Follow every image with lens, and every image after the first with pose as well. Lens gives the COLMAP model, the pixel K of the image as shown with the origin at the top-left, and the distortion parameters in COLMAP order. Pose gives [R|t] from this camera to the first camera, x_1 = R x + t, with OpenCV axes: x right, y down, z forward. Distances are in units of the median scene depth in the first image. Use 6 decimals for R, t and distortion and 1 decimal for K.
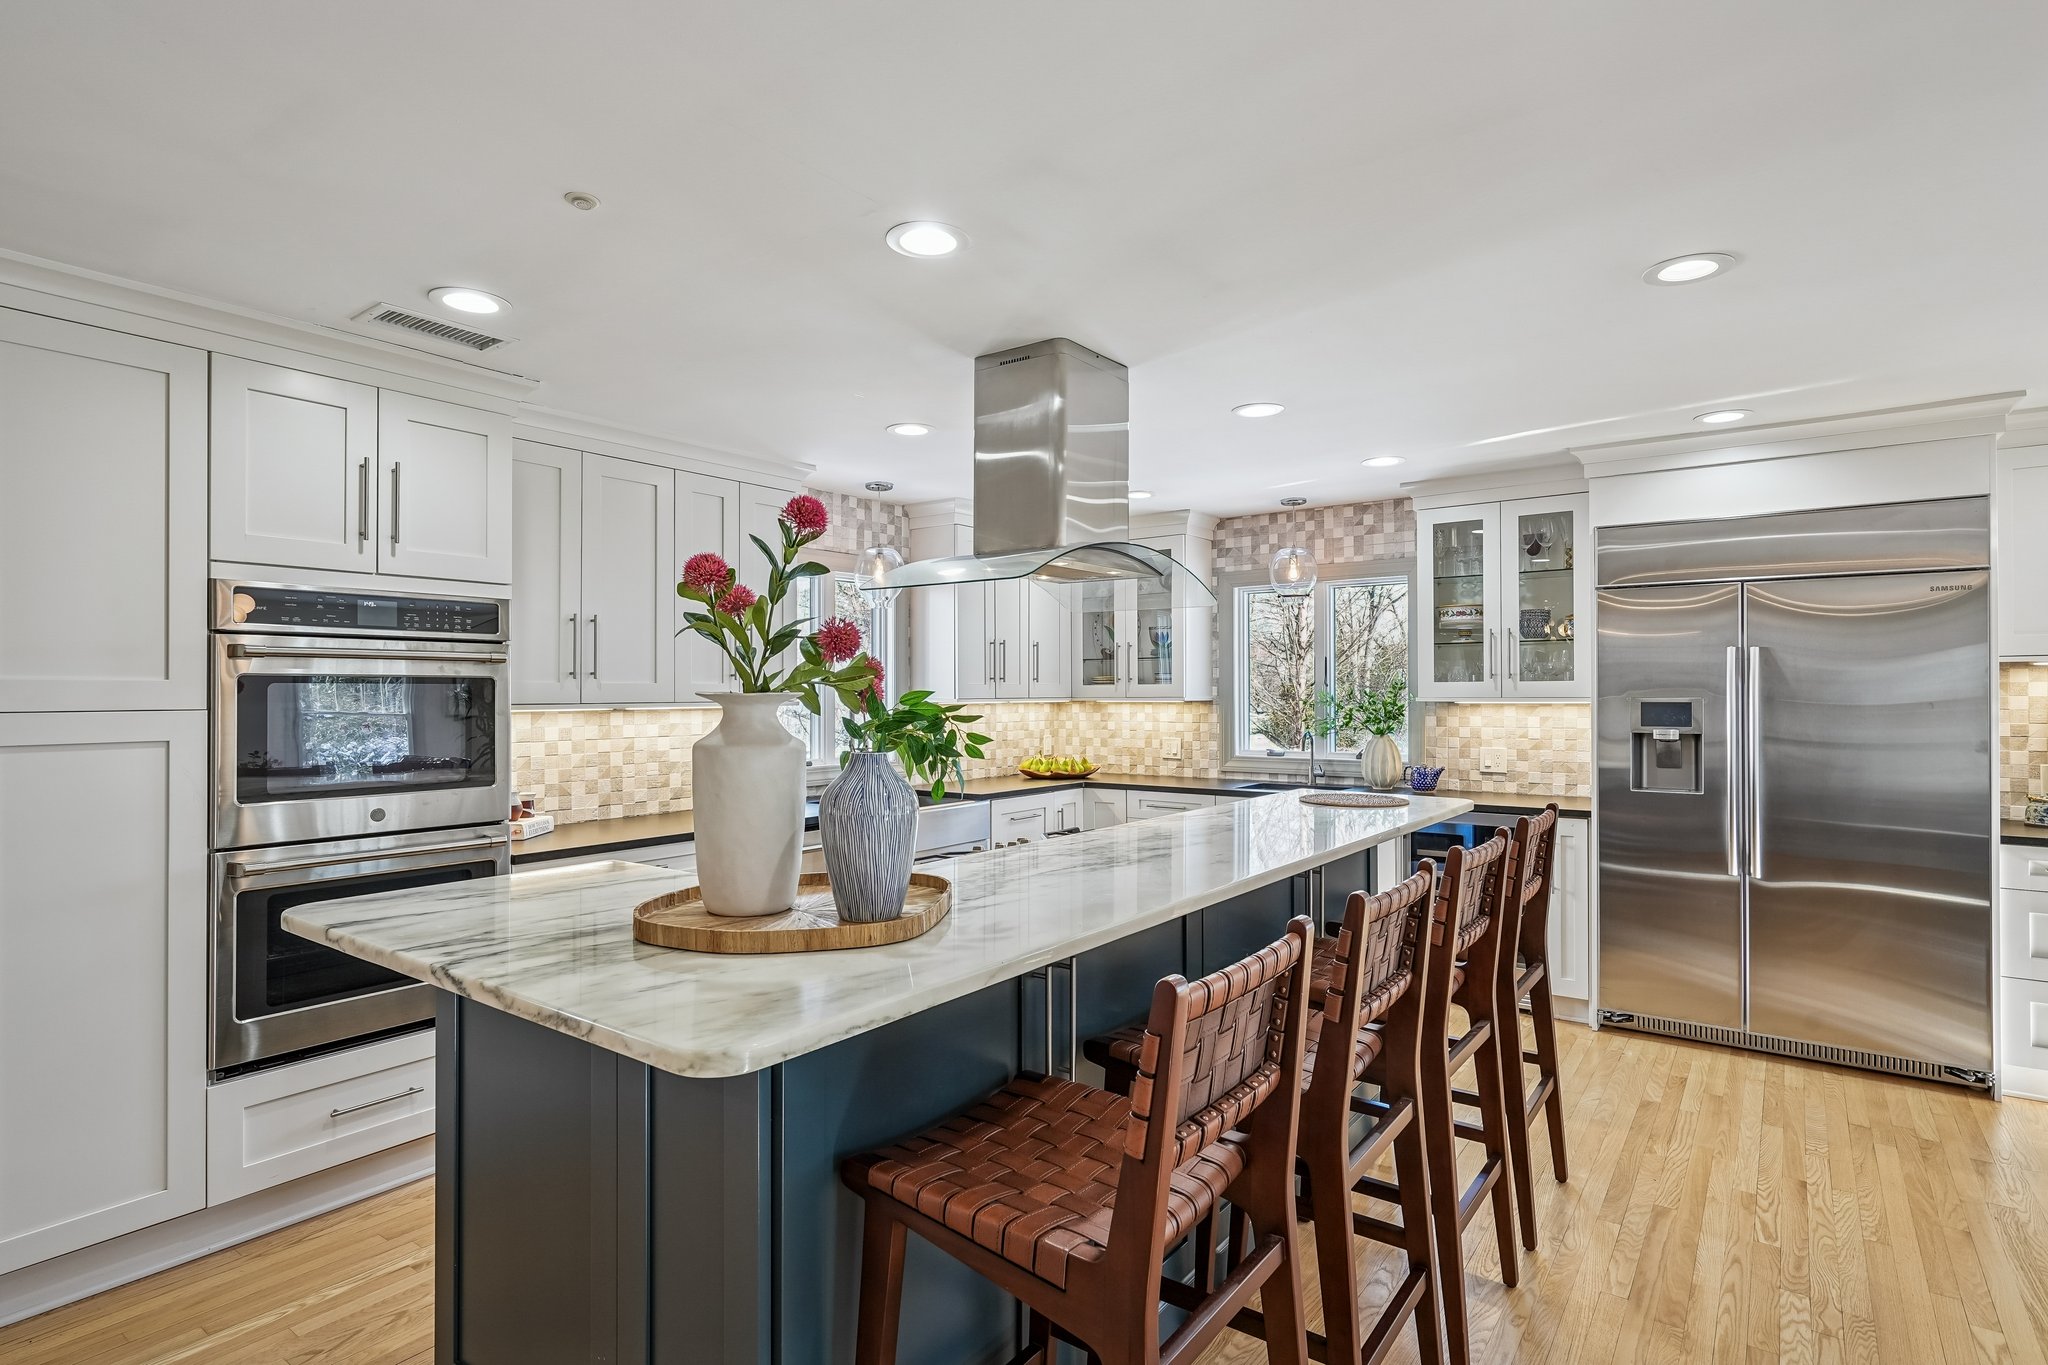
lens RADIAL K [[1030.7, 0, 1026.8], [0, 1030.7, 679.1], [0, 0, 1]] dist [-0.000931, 0.000758]
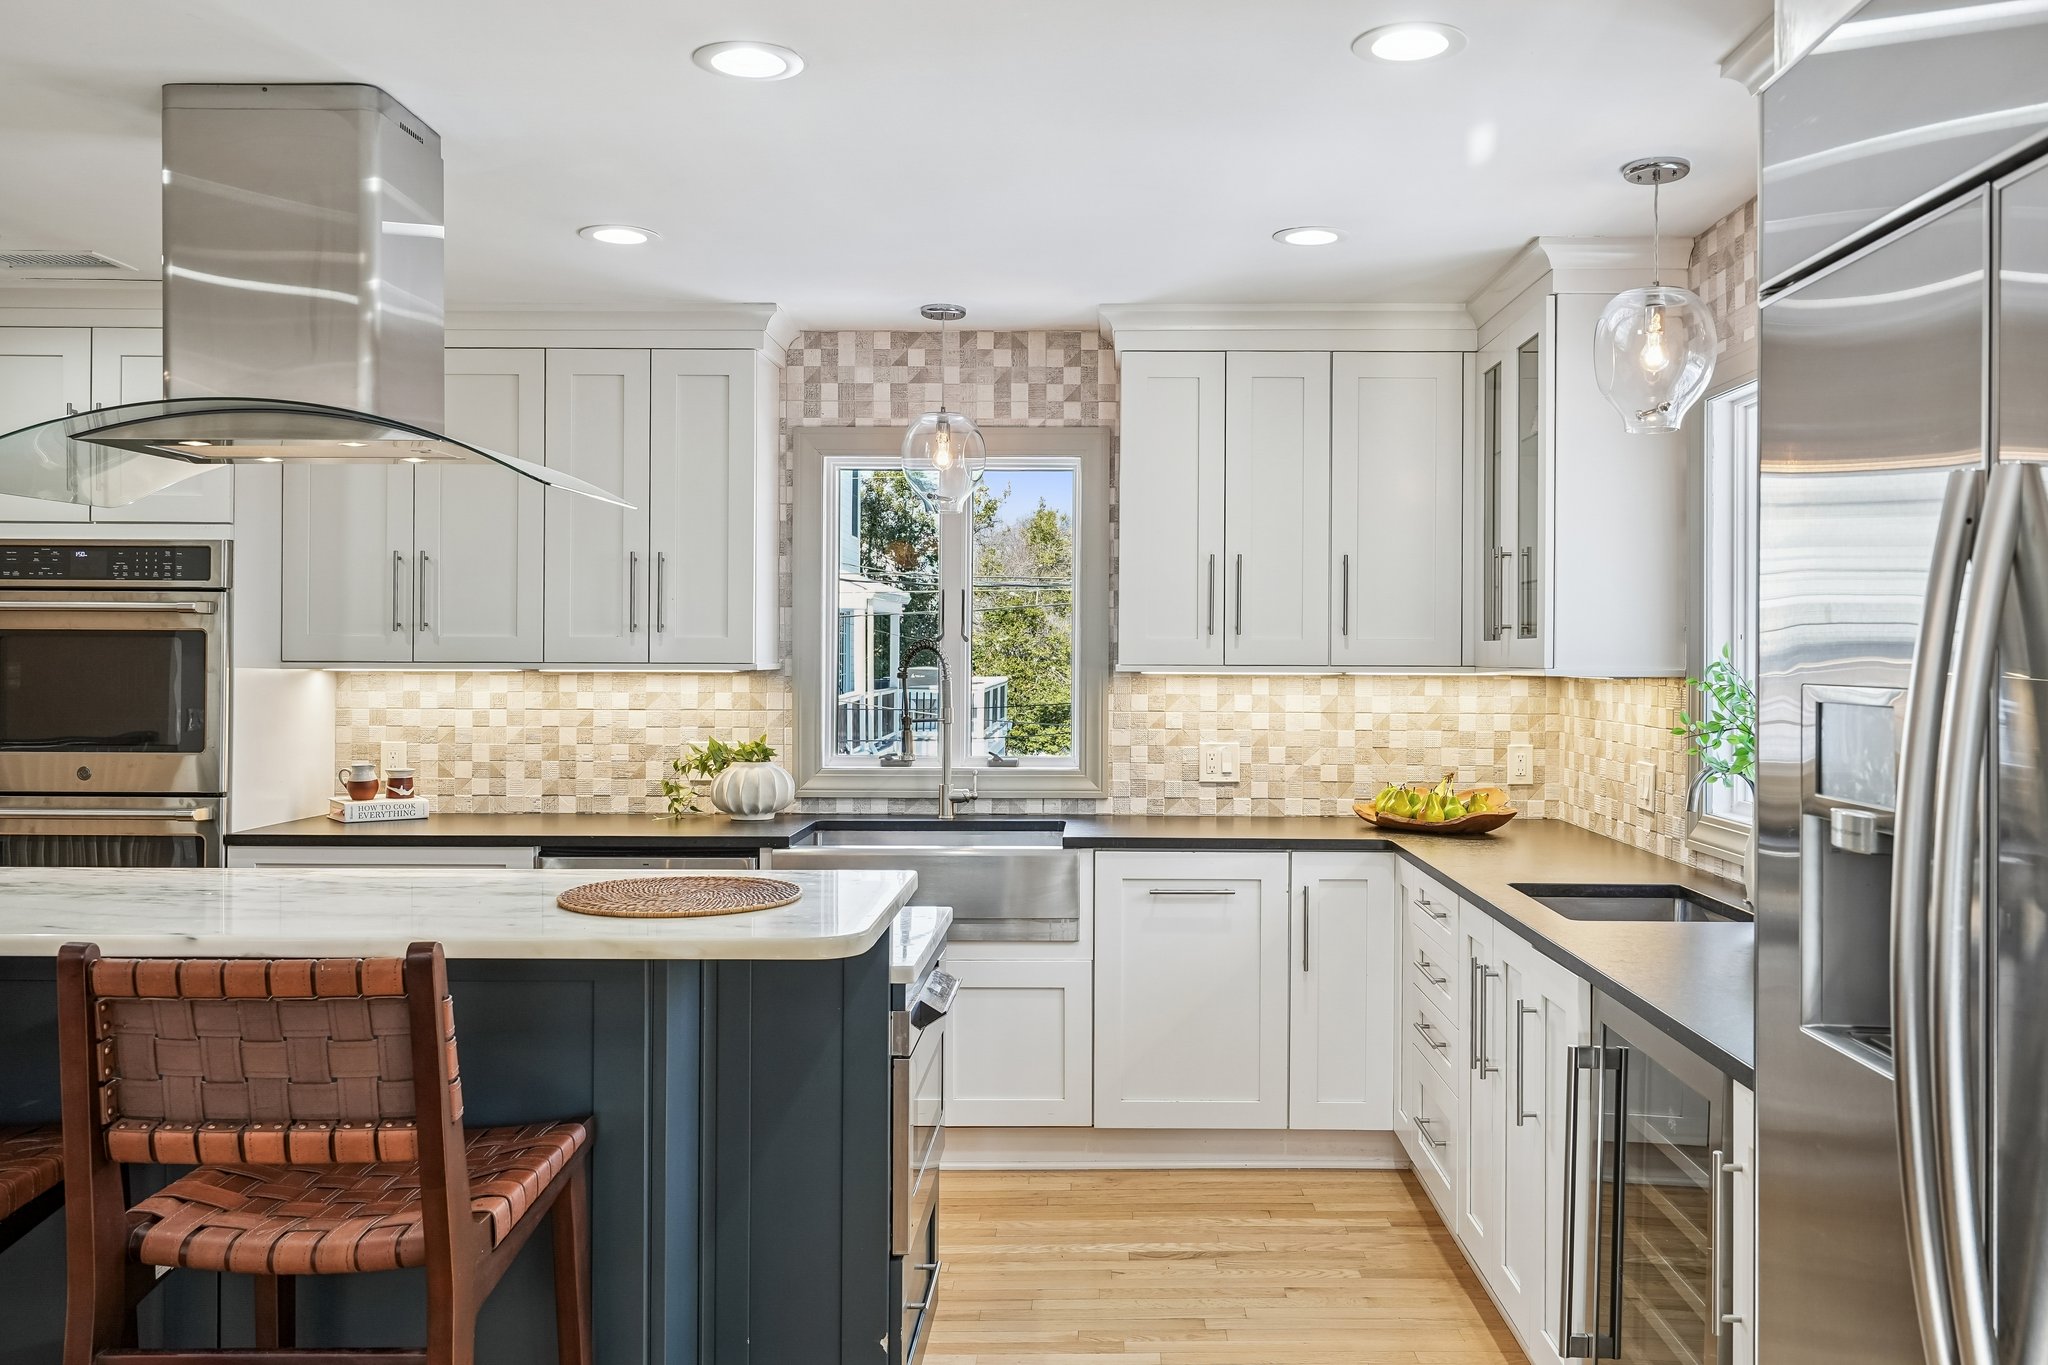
lens RADIAL K [[1649.1, 0, 1109.3], [0, 1649.1, 657.1], [0, 0, 1]] dist [0.005107, 0.004932]
pose [[0.603050, 0.006780, -0.797674, 0.828036], [0.003432, 0.999933, 0.011094, 0.006686], [0.797696, -0.009427, 0.602987, 0.587722]]
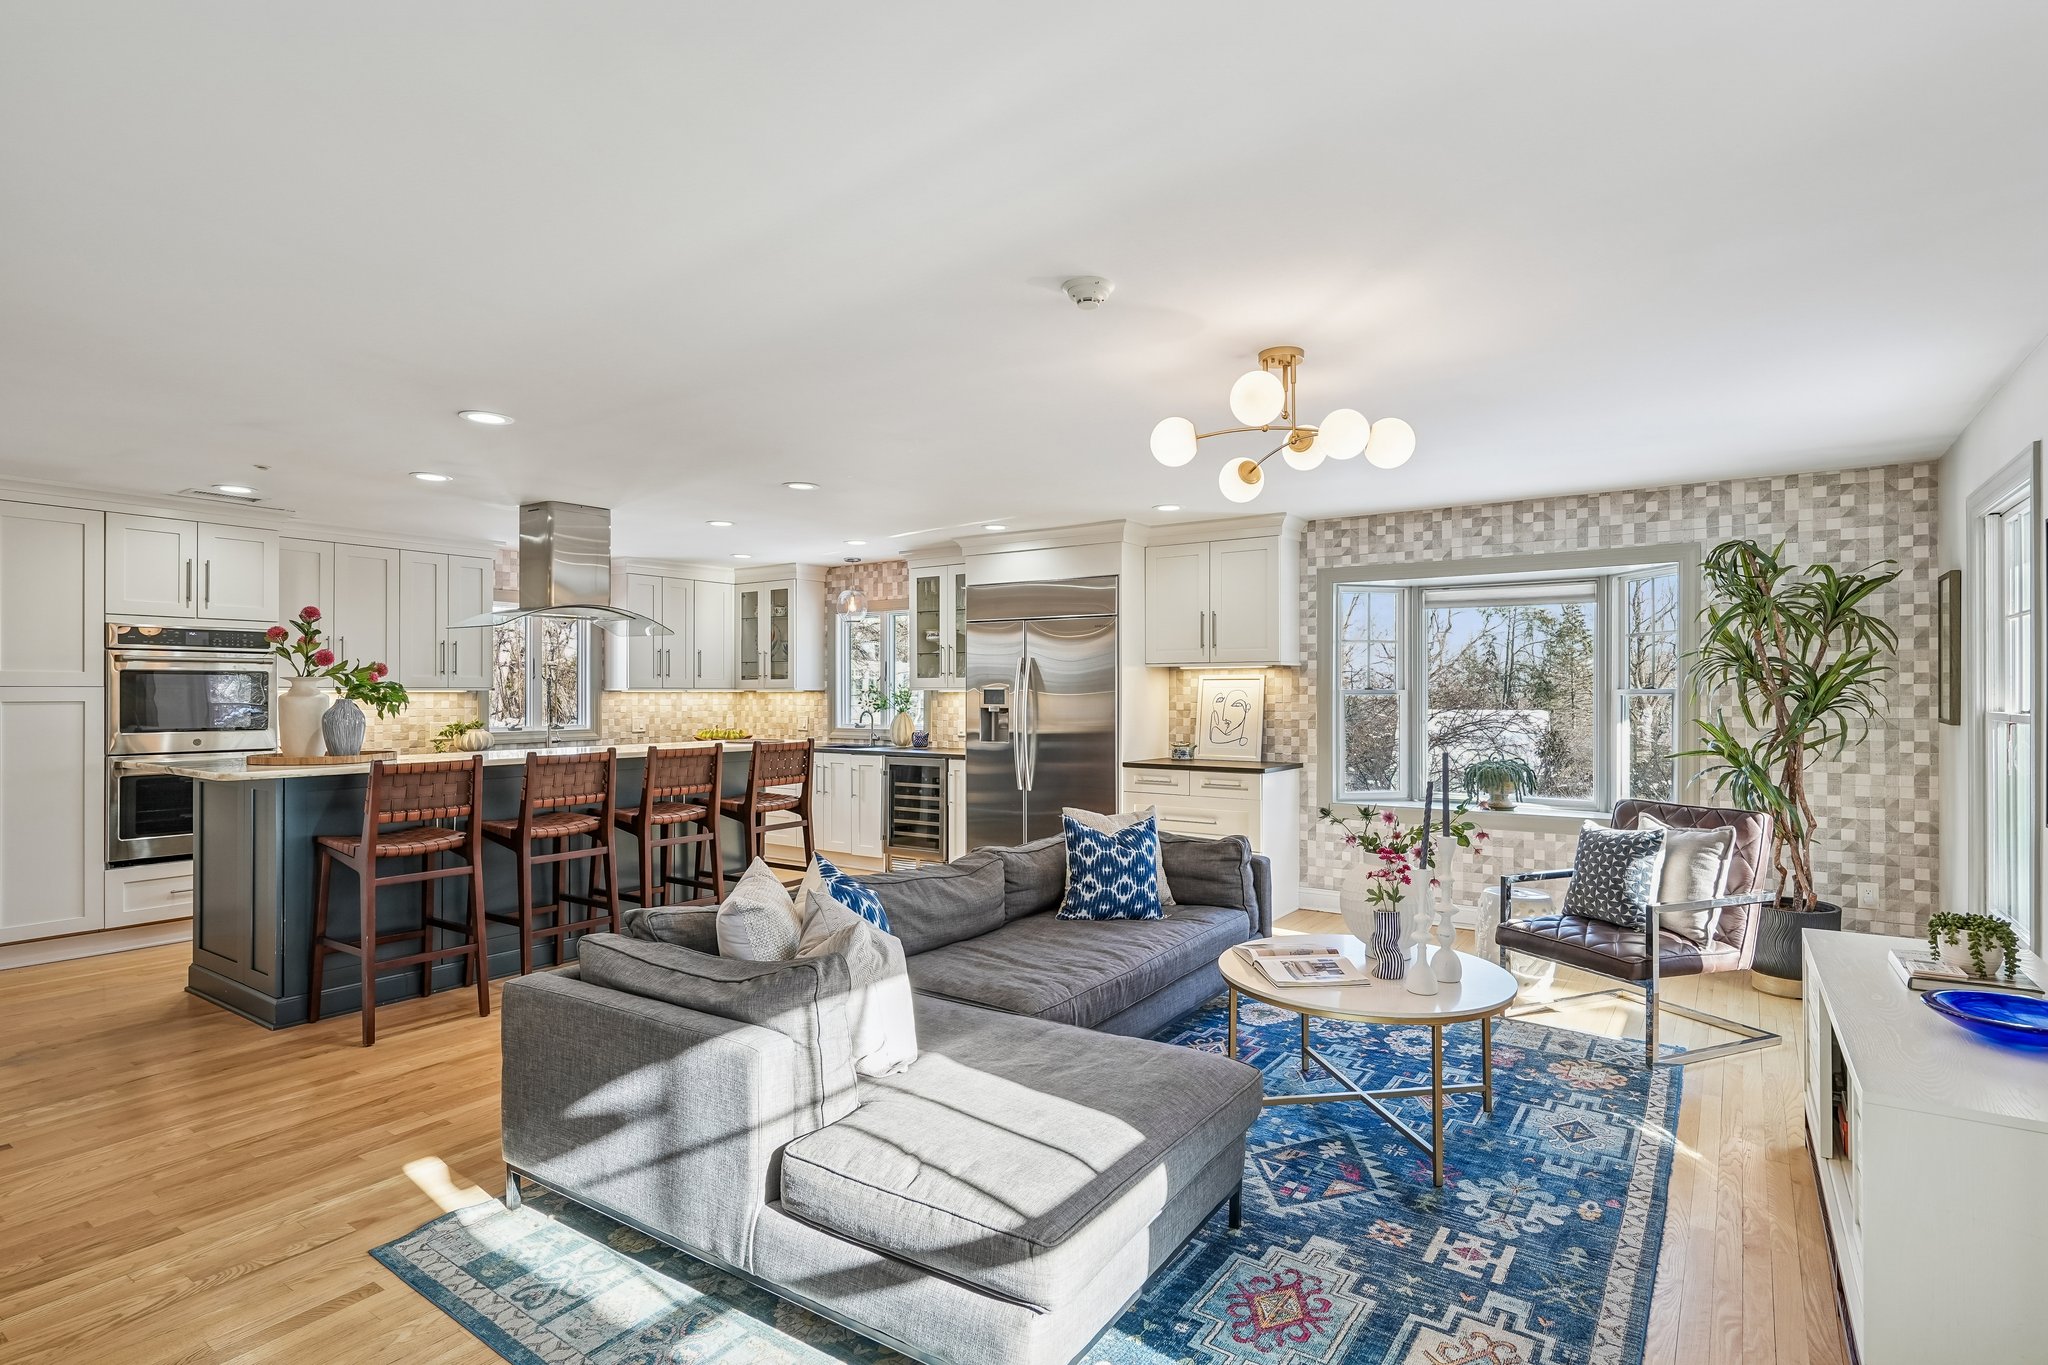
lens RADIAL K [[1030.7, 0, 1036.0], [0, 1030.7, 691.5], [0, 0, 1]] dist [-0.000931, 0.000758]
pose [[0.999544, 0.003619, 0.029976, 0.633699], [-0.003983, 0.999919, 0.012079, 0.004536], [-0.029930, -0.012193, 0.999478, -0.703347]]
